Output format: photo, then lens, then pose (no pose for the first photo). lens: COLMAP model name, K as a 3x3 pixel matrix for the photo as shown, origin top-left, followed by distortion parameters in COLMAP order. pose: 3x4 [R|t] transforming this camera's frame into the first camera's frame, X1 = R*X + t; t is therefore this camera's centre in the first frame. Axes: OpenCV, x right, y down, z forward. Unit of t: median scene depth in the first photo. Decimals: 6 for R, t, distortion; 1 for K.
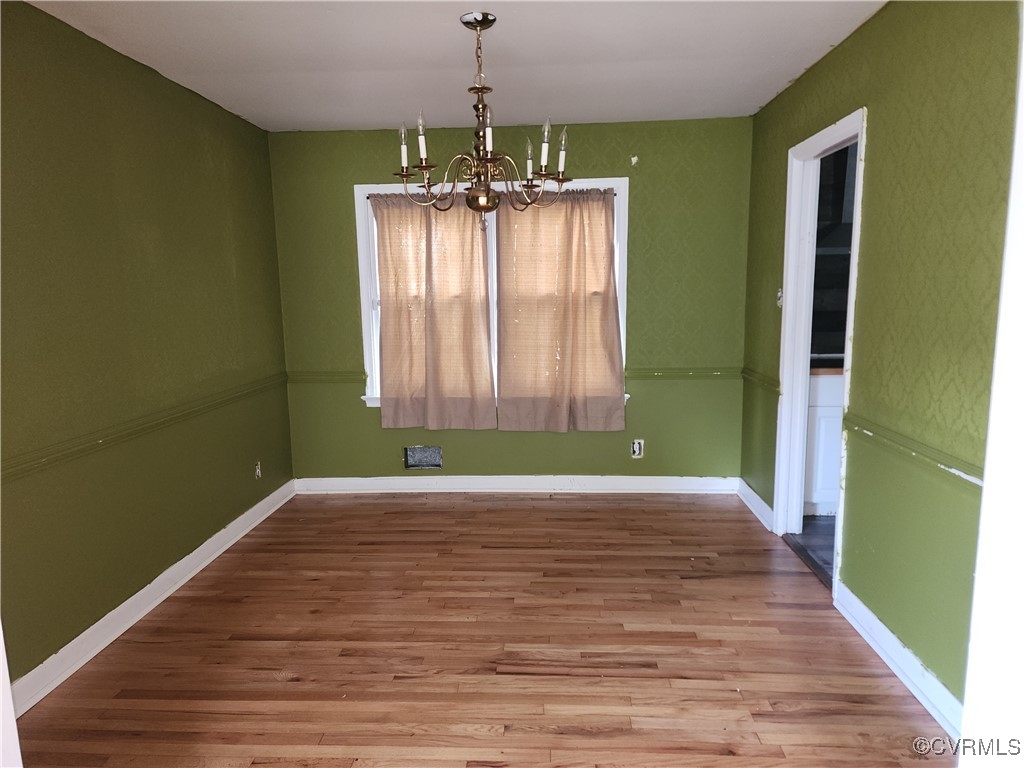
lens RADIAL K [[672.3, 0, 509.3], [0, 672.3, 391.6], [0, 0, 1]] dist [0.047726, -0.001914]
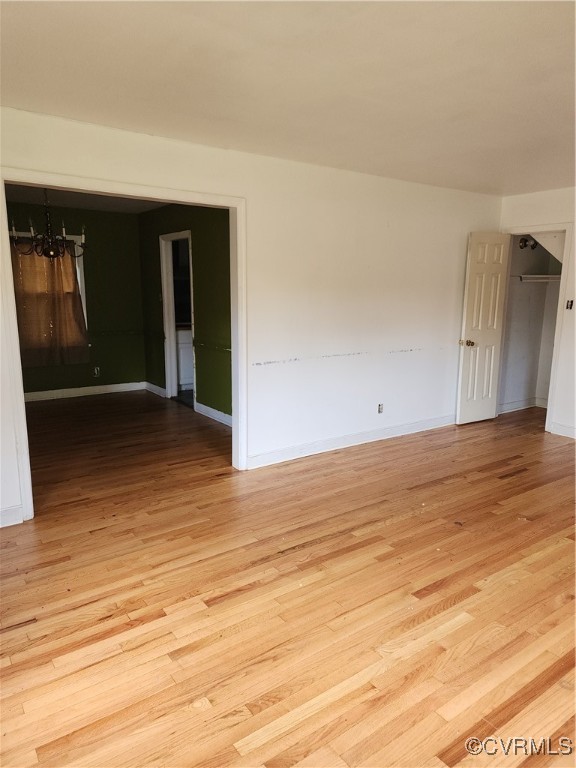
lens RADIAL K [[533.6, 0, 280.2], [0, 533.6, 367.2], [0, 0, 1]] dist [0.149548, -0.124384]
pose [[0.773167, -0.068809, 0.630459, -0.457402], [0.076263, 0.996971, 0.015284, 0.101076], [-0.629601, 0.036264, 0.776072, -0.673108]]
